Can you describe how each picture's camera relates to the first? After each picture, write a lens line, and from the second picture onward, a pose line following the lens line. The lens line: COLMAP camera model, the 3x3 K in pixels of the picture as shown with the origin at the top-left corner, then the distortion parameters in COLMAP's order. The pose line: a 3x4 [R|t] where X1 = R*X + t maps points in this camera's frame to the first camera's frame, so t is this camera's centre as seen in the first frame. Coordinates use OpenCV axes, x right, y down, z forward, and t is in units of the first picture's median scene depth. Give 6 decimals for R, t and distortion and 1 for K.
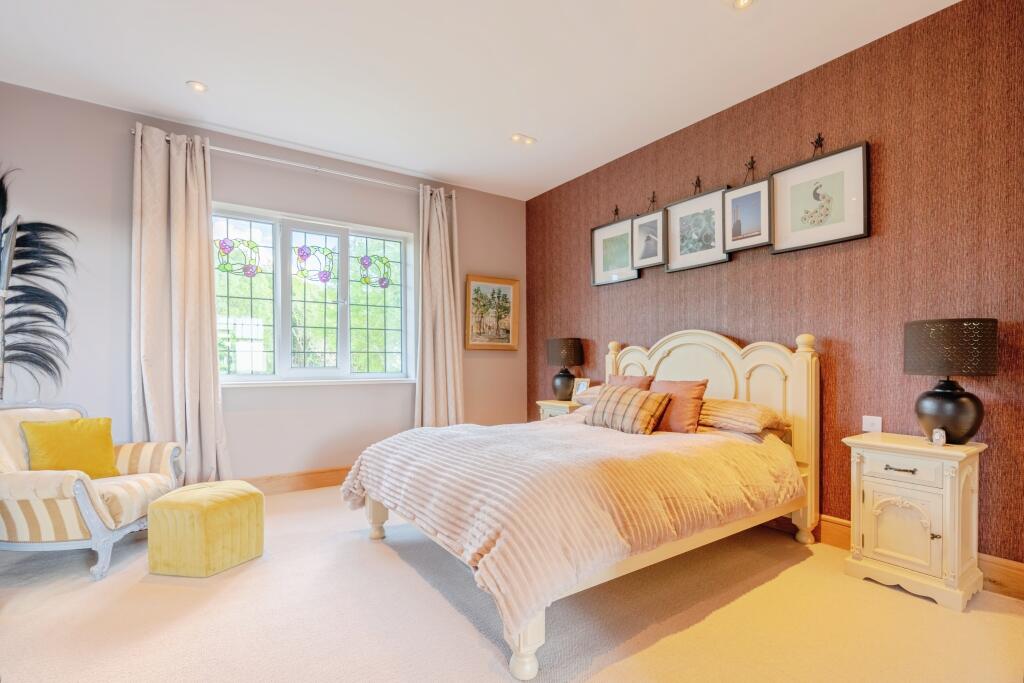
lens RADIAL K [[486.7, 0, 509.3], [0, 486.7, 359.6], [0, 0, 1]] dist [-0.000590, 0.000073]
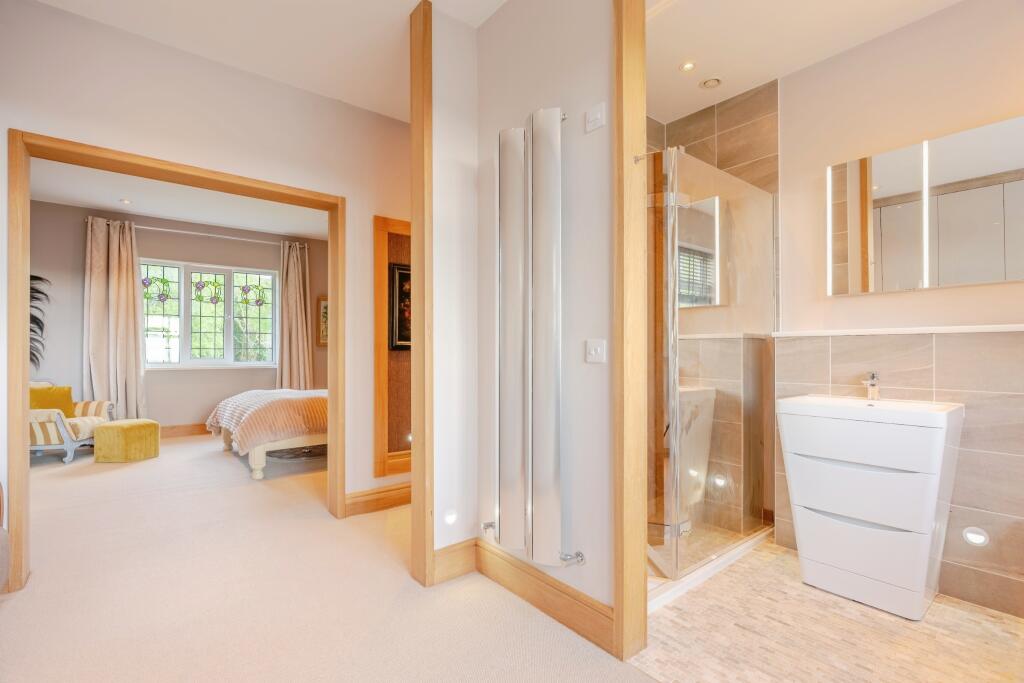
lens RADIAL K [[479.2, 0, 512.0], [0, 479.2, 341.5], [0, 0, 1]] dist [0.001628, 0.000631]
pose [[0.995916, -0.002607, 0.090242, 0.563606], [0.004591, 0.999752, -0.021790, 0.000327], [-0.090163, 0.022115, 0.995681, -0.804999]]
